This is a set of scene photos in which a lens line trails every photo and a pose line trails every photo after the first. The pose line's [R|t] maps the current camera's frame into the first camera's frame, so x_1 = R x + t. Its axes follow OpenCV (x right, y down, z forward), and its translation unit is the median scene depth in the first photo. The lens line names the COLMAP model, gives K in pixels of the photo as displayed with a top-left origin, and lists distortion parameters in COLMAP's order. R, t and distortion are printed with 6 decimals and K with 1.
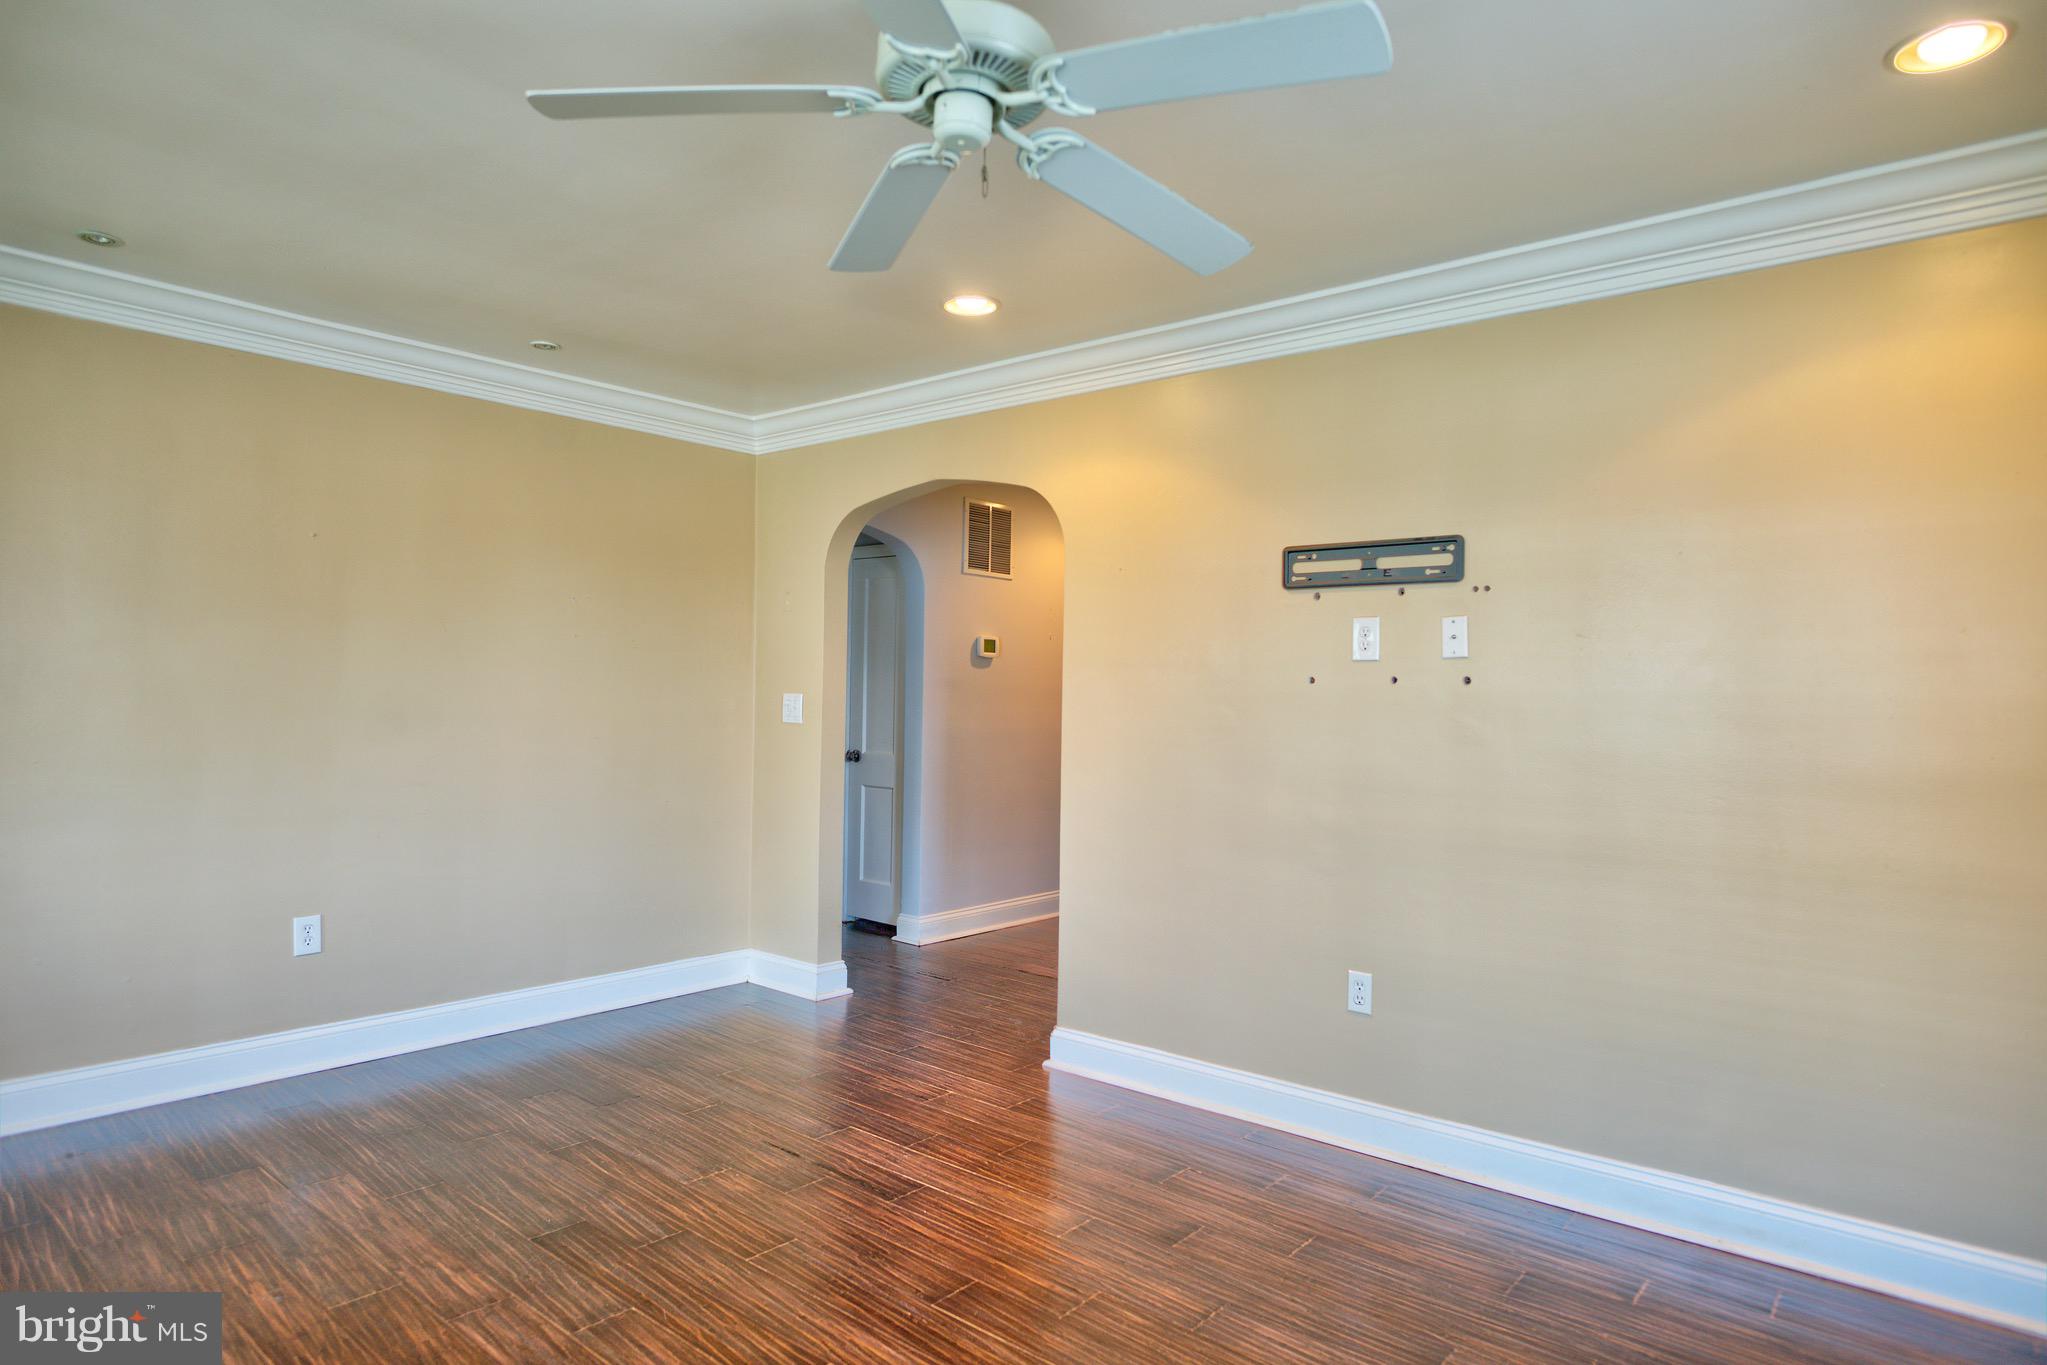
lens RADIAL K [[1172.5, 0, 1026.1], [0, 1172.5, 679.8], [0, 0, 1]] dist [-0.041558, 0.017529]
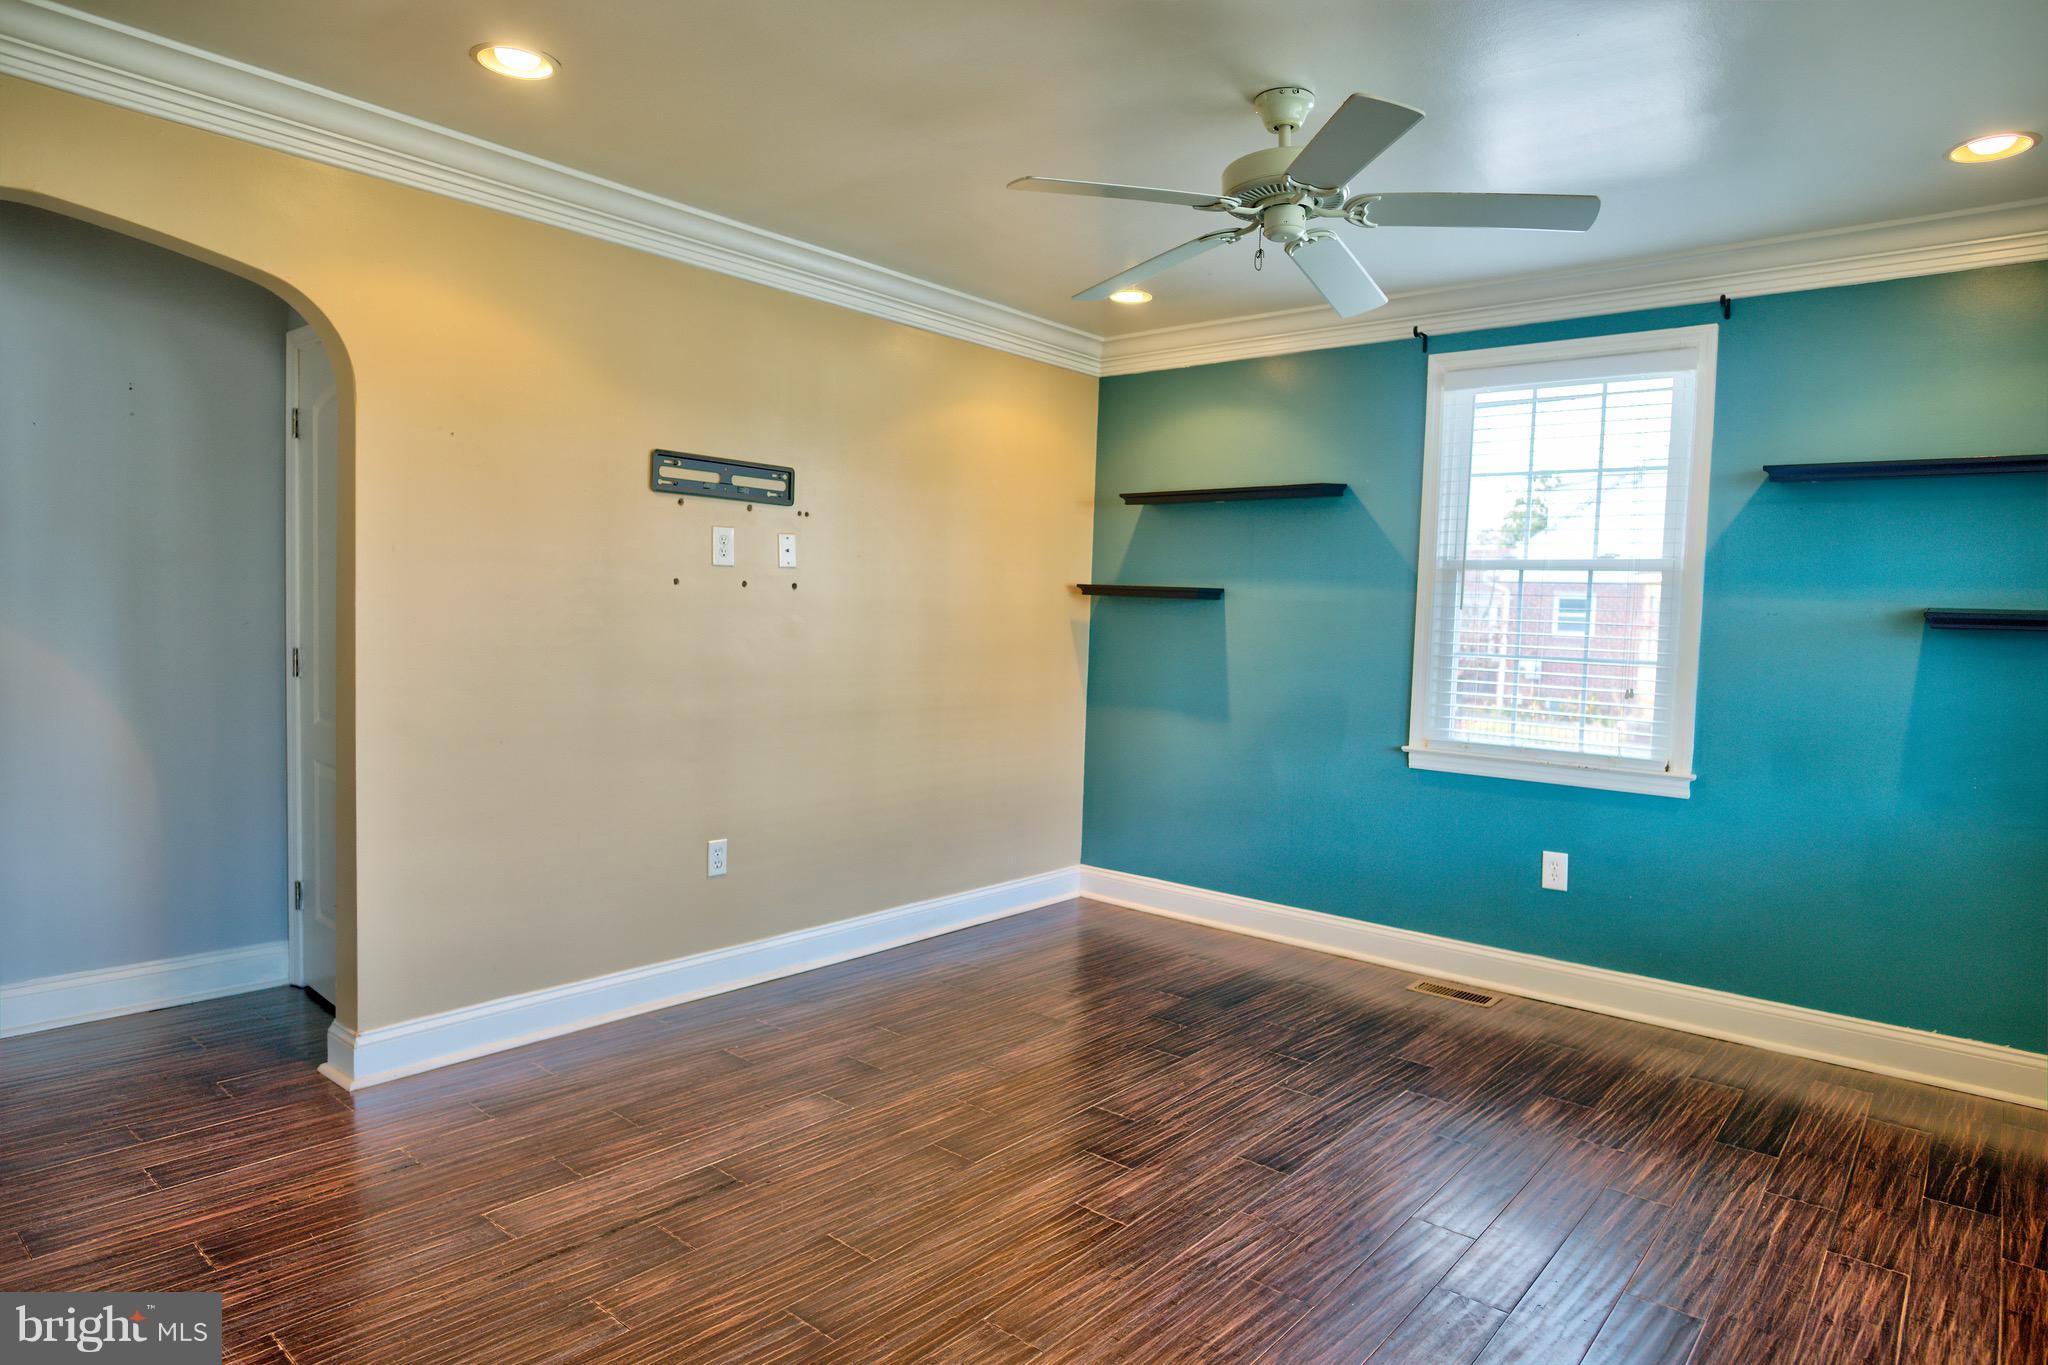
lens RADIAL K [[1173.1, 0, 1026.6], [0, 1173.1, 679.8], [0, 0, 1]] dist [-0.041558, 0.017529]
pose [[0.009723, -0.075975, 0.997062, -0.874481], [-0.044314, 0.996097, 0.076333, -0.006206], [-0.998970, -0.044926, 0.006318, 0.728678]]
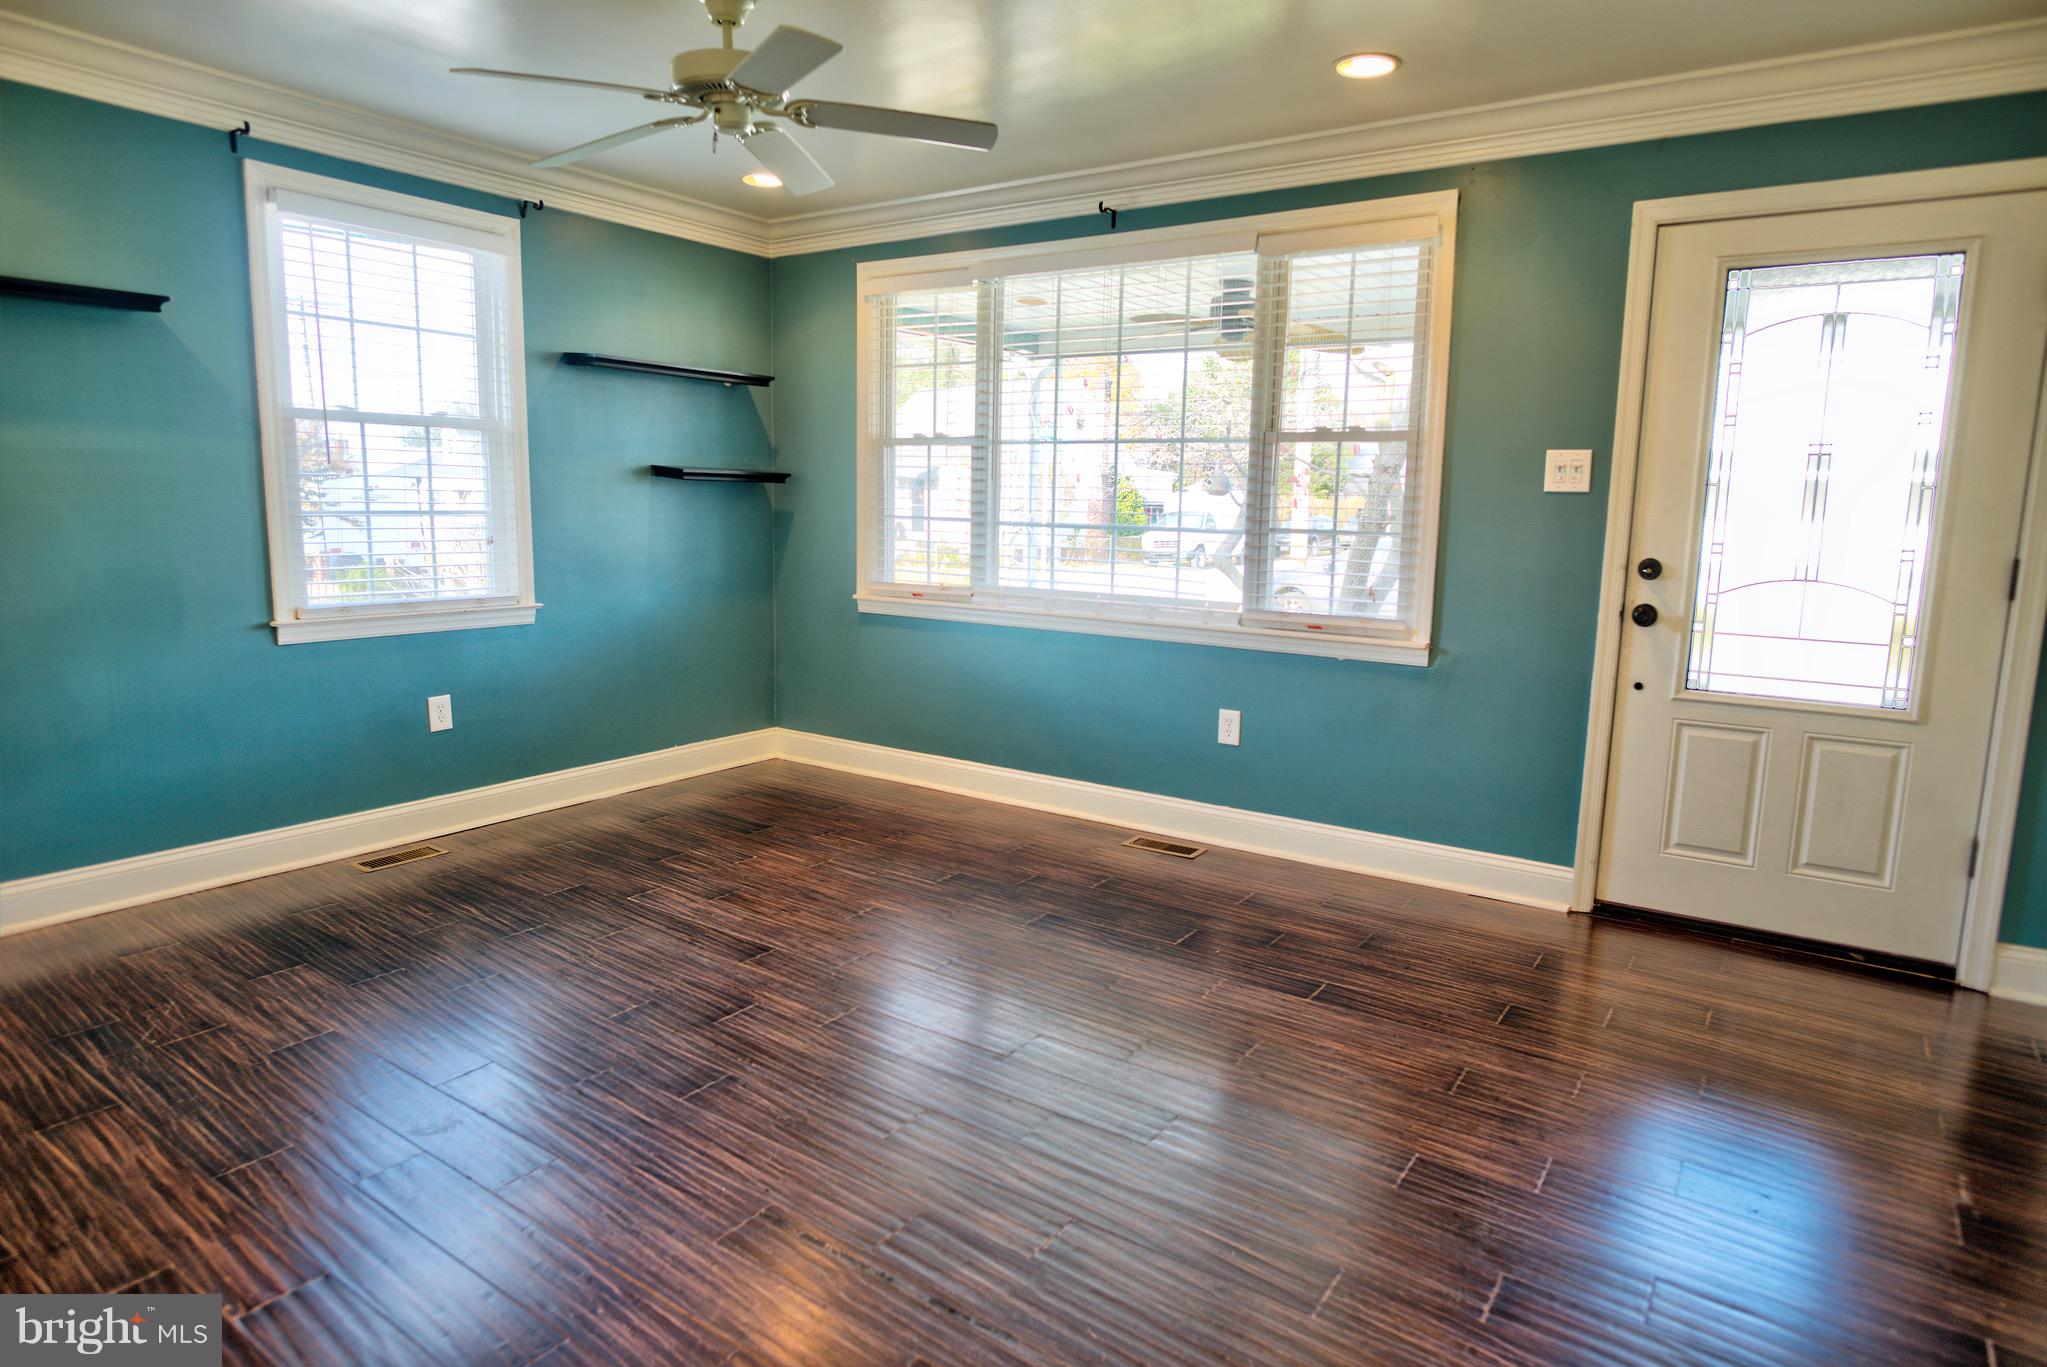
lens RADIAL K [[1172.5, 0, 1026.1], [0, 1172.5, 680.8], [0, 0, 1]] dist [-0.041558, 0.017529]
pose [[-0.994978, -0.024428, -0.097070, -0.178363], [-0.037846, 0.989584, 0.138894, 0.022221], [0.092666, 0.141870, -0.985538, 1.522514]]
